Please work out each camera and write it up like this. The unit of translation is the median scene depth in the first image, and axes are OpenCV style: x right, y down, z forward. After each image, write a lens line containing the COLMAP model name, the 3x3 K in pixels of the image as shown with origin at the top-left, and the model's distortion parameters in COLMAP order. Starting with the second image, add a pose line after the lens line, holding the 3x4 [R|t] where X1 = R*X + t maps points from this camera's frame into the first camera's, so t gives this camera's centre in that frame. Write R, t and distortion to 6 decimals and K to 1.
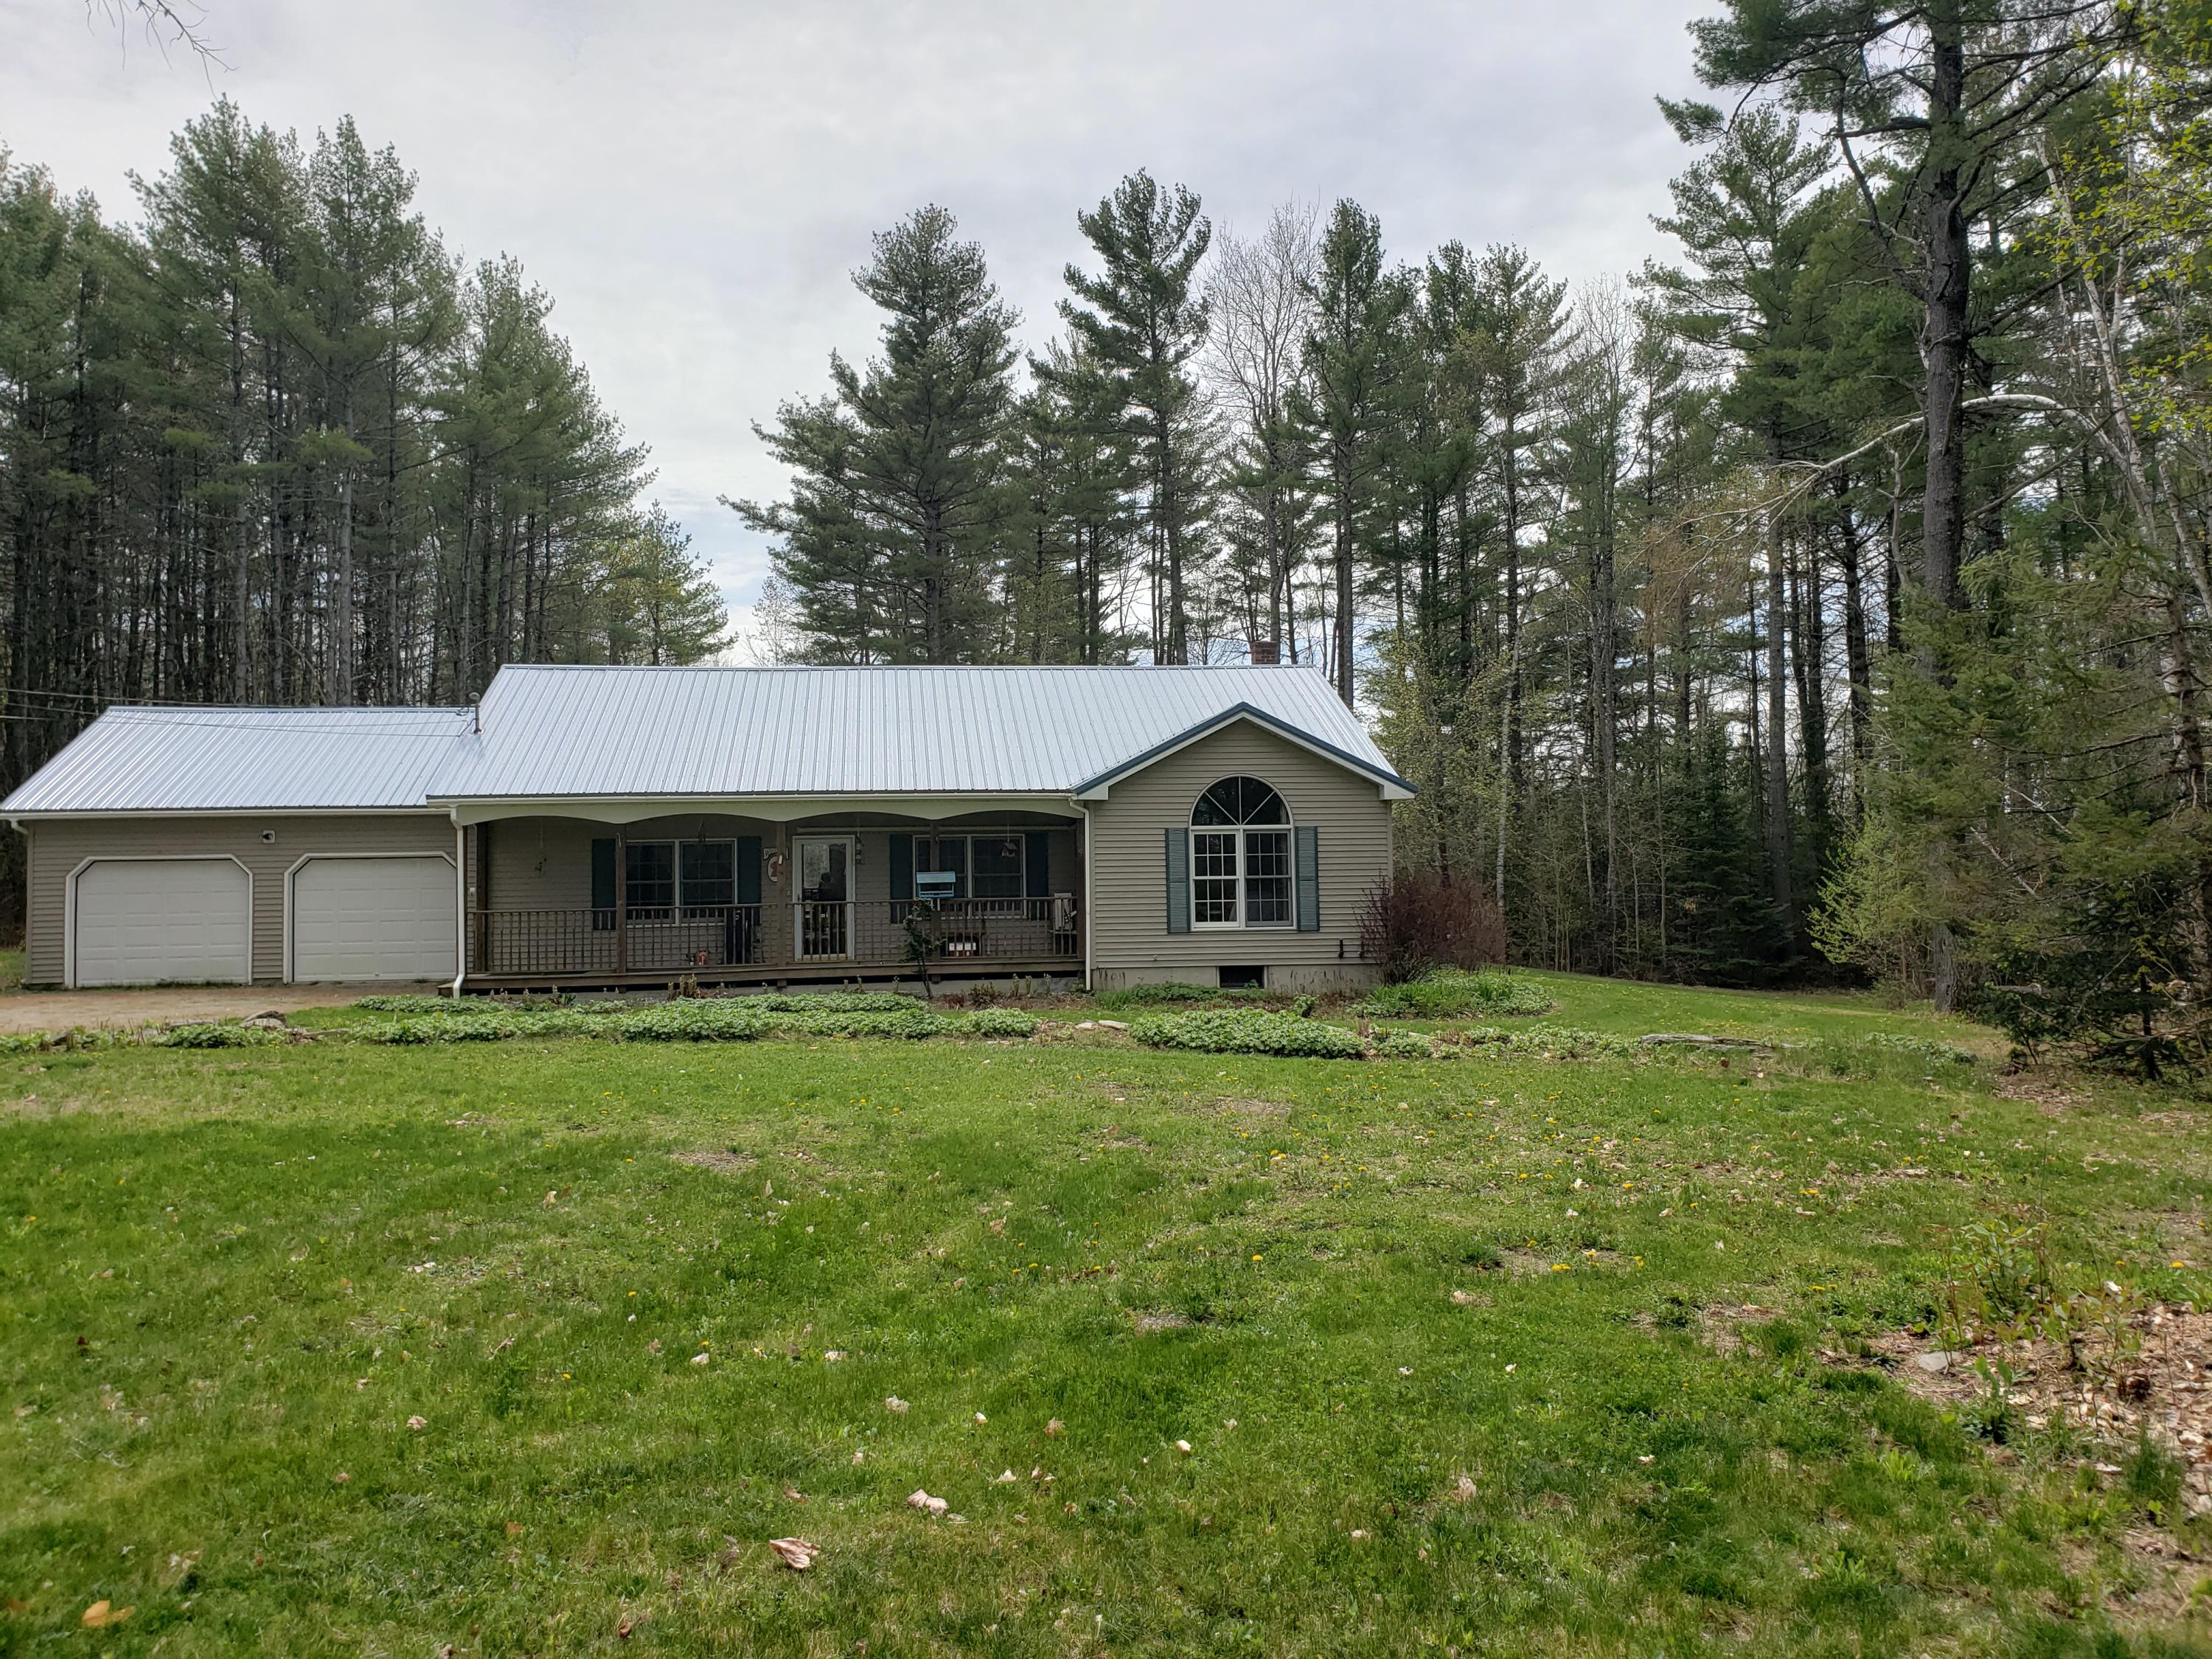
lens RADIAL K [[1682.0, 0, 1105.4], [0, 1682.0, 796.9], [0, 0, 1]] dist [0.106942, -0.352582]
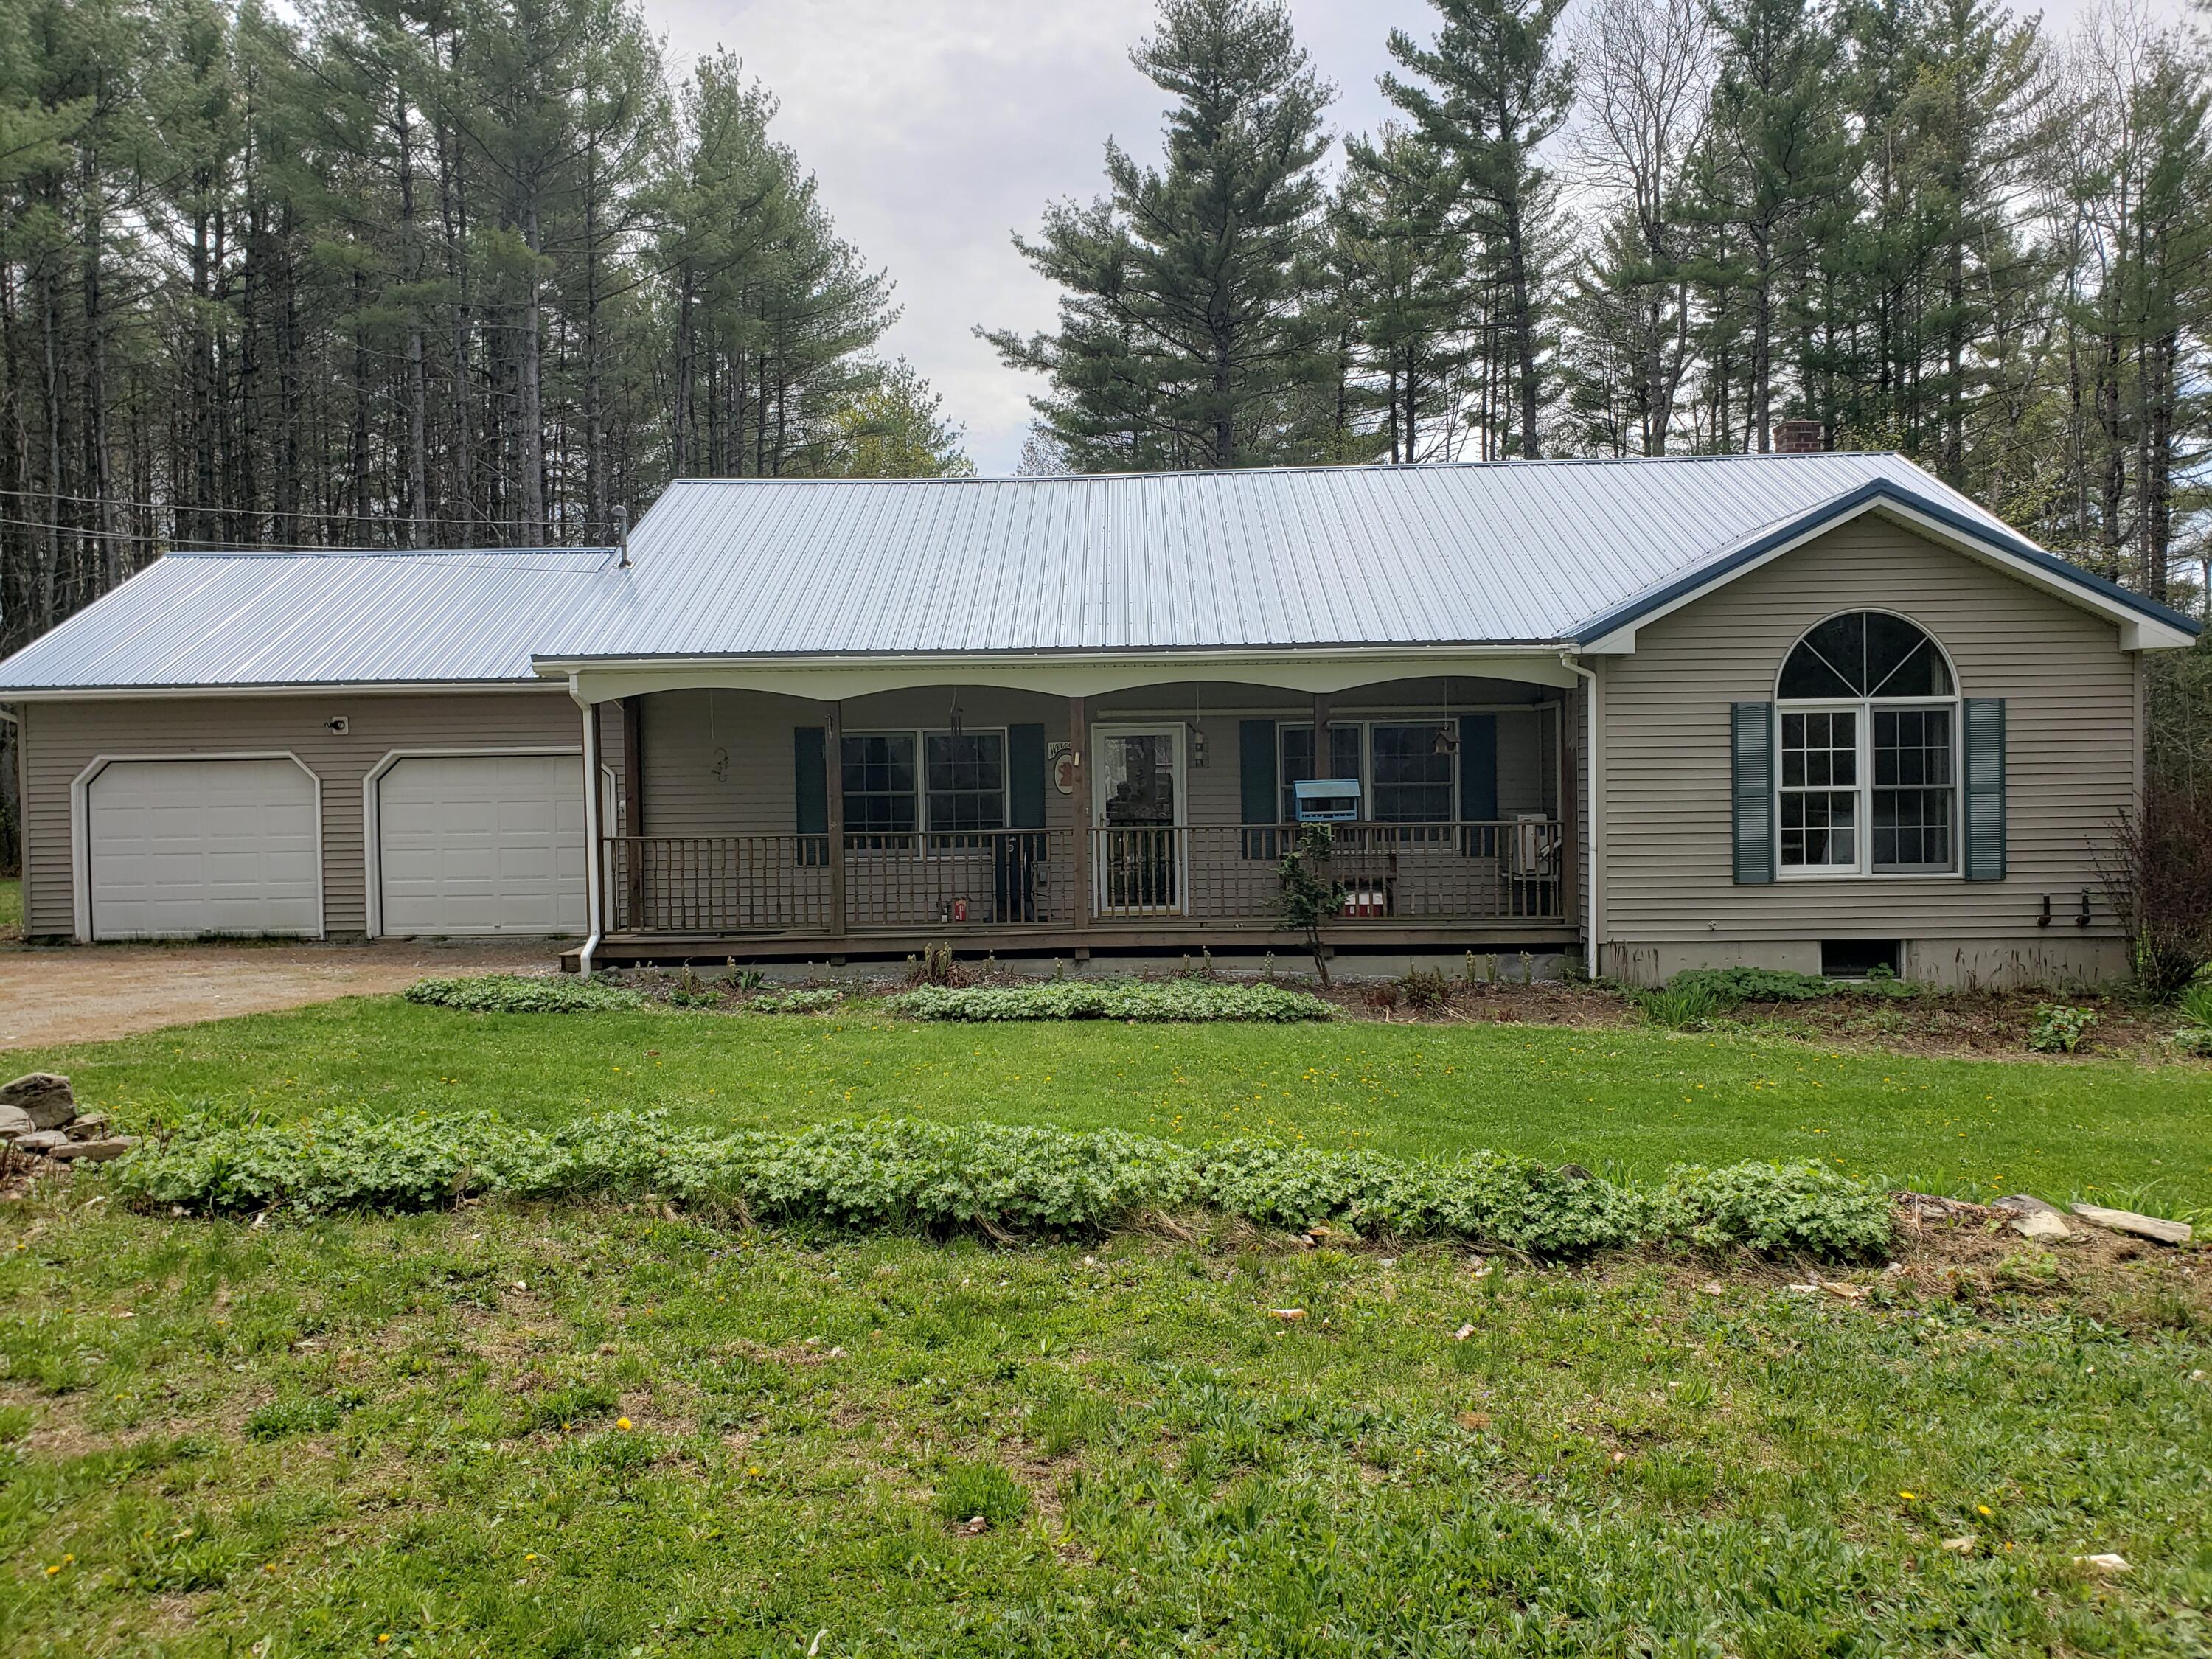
lens RADIAL K [[1673.0, 0, 1106.0], [0, 1673.0, 829.5], [0, 0, 1]] dist [0.004945, -0.002131]
pose [[0.989279, 0.005219, -0.145947, -0.087379], [0.005693, 0.997224, 0.074246, 0.016911], [0.145929, -0.074281, 0.986502, 0.370911]]
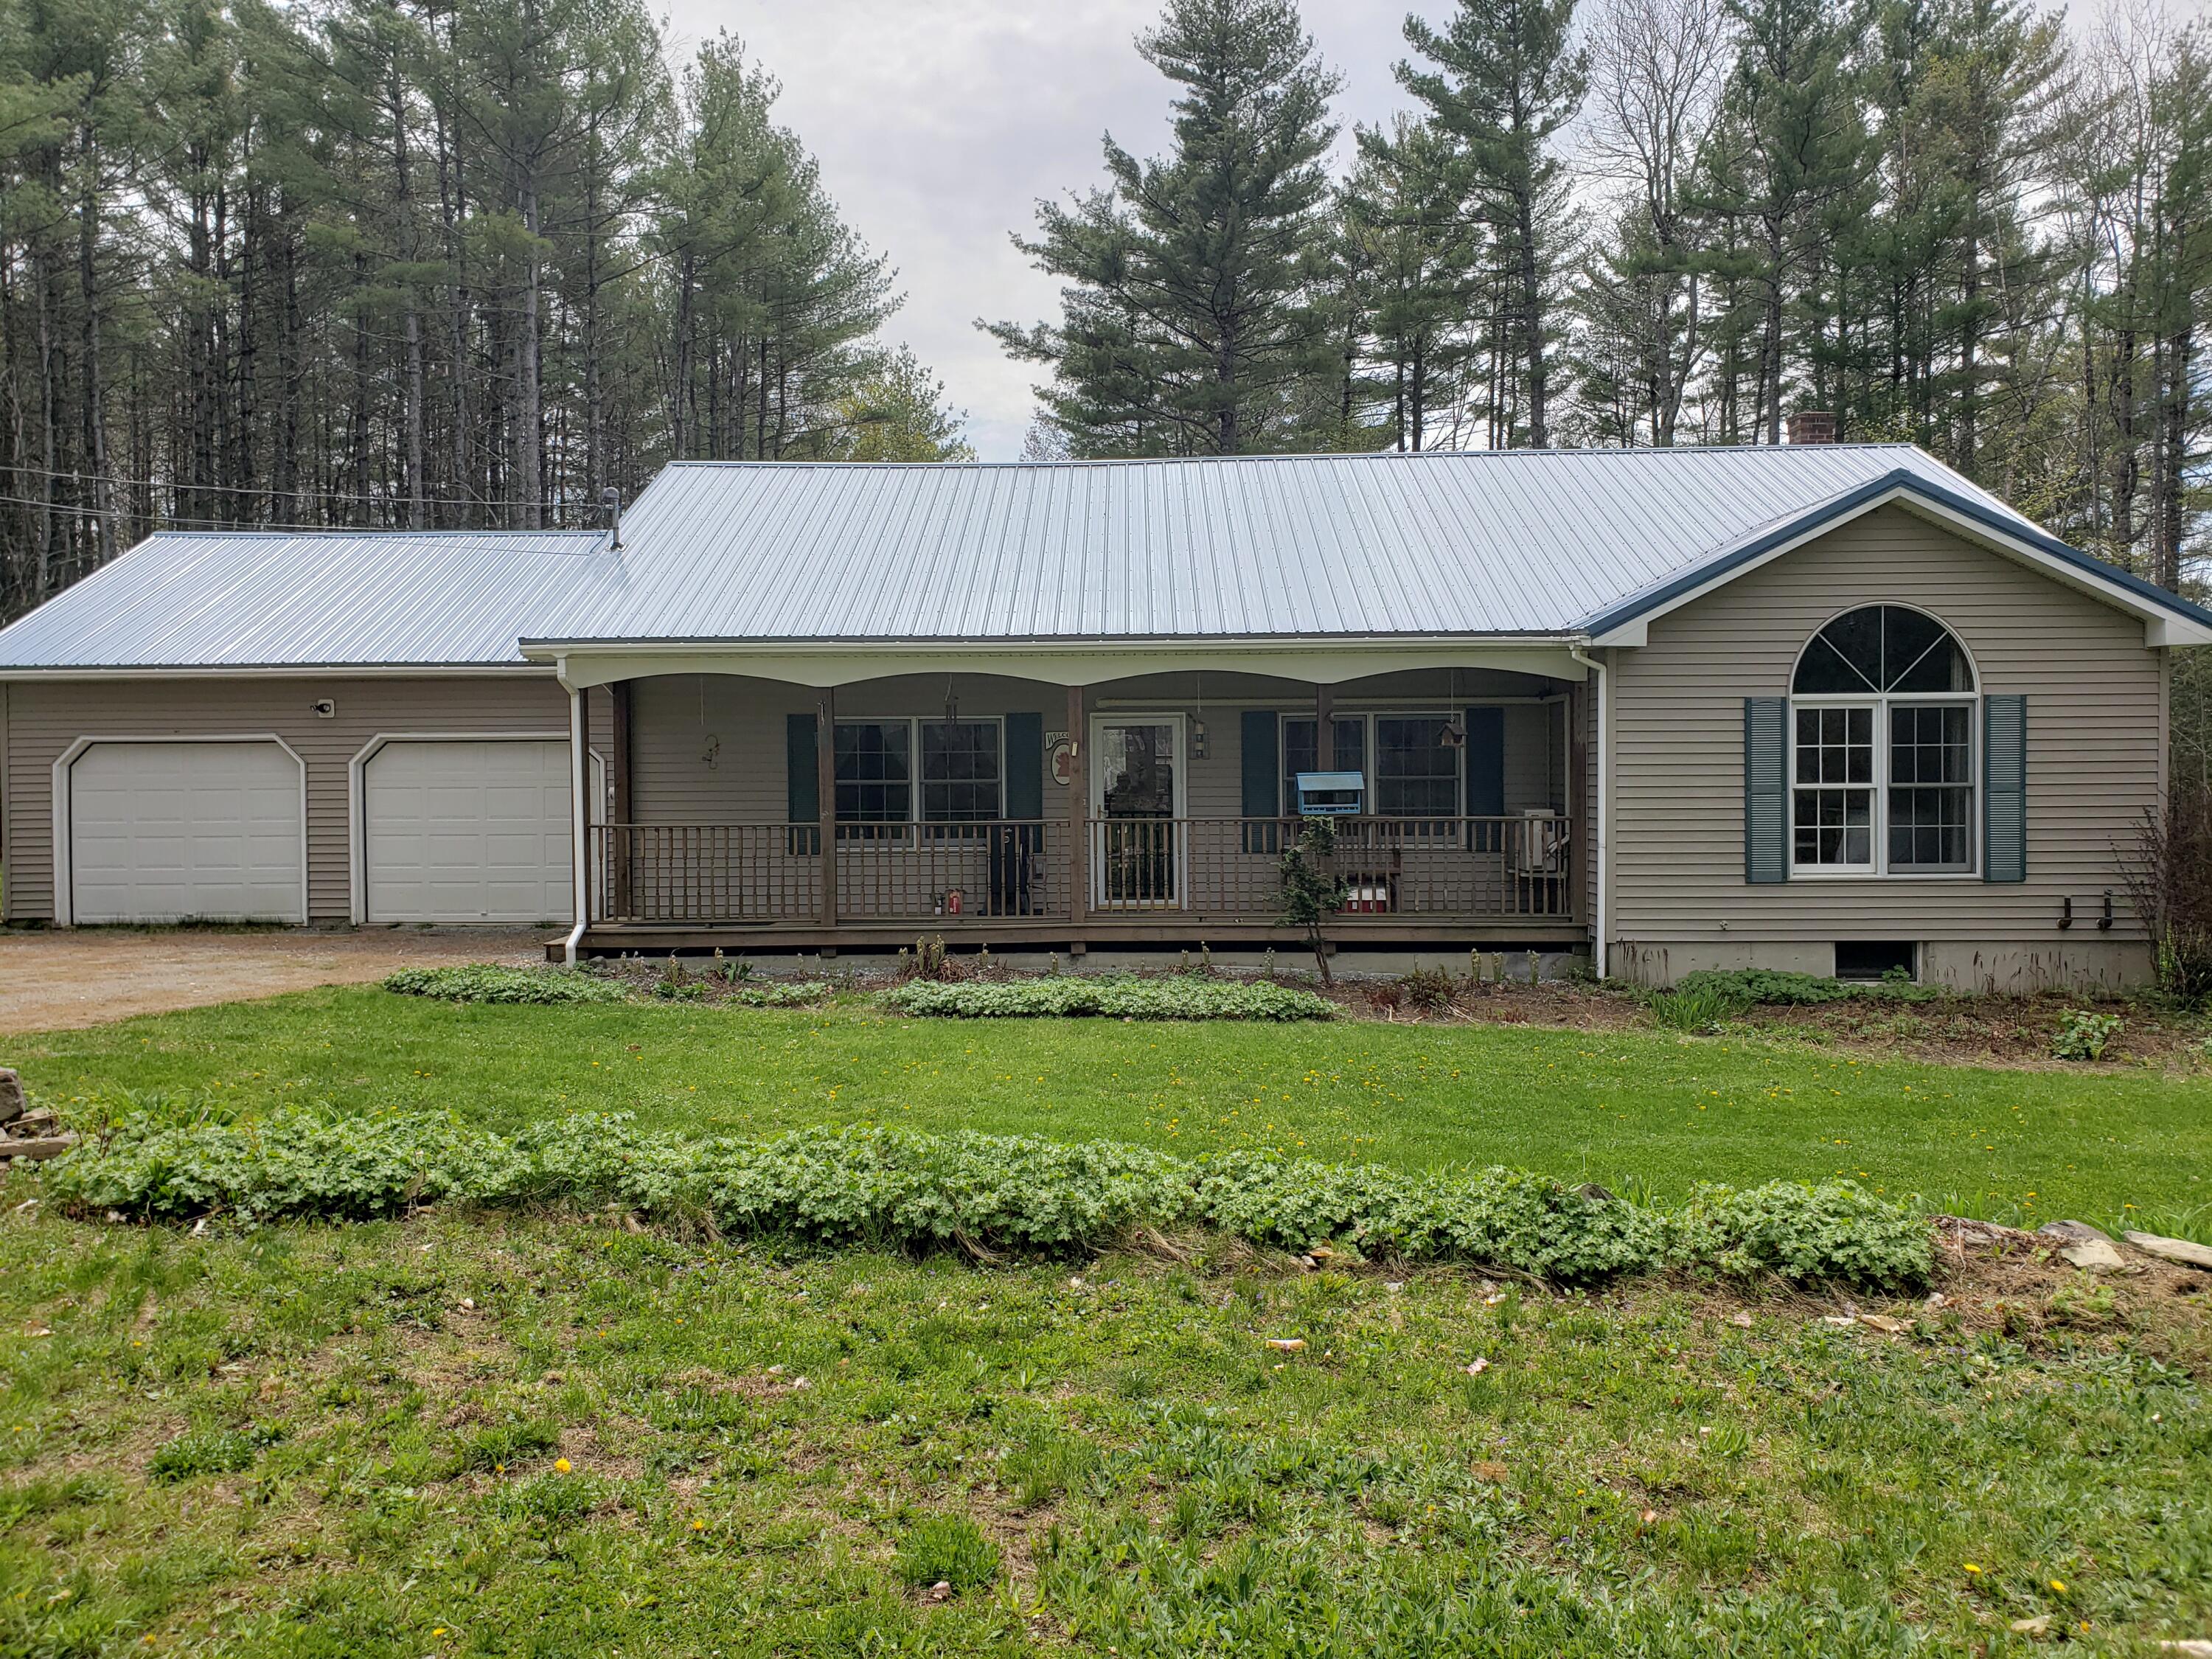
lens RADIAL K [[1677.3, 0, 1102.5], [0, 1677.3, 813.4], [0, 0, 1]] dist [-0.009878, 0.034841]
pose [[0.988819, 0.013584, -0.148500, -0.088092], [-0.003220, 0.997555, 0.069811, 0.017638], [0.149086, -0.068553, 0.986445, 0.382649]]
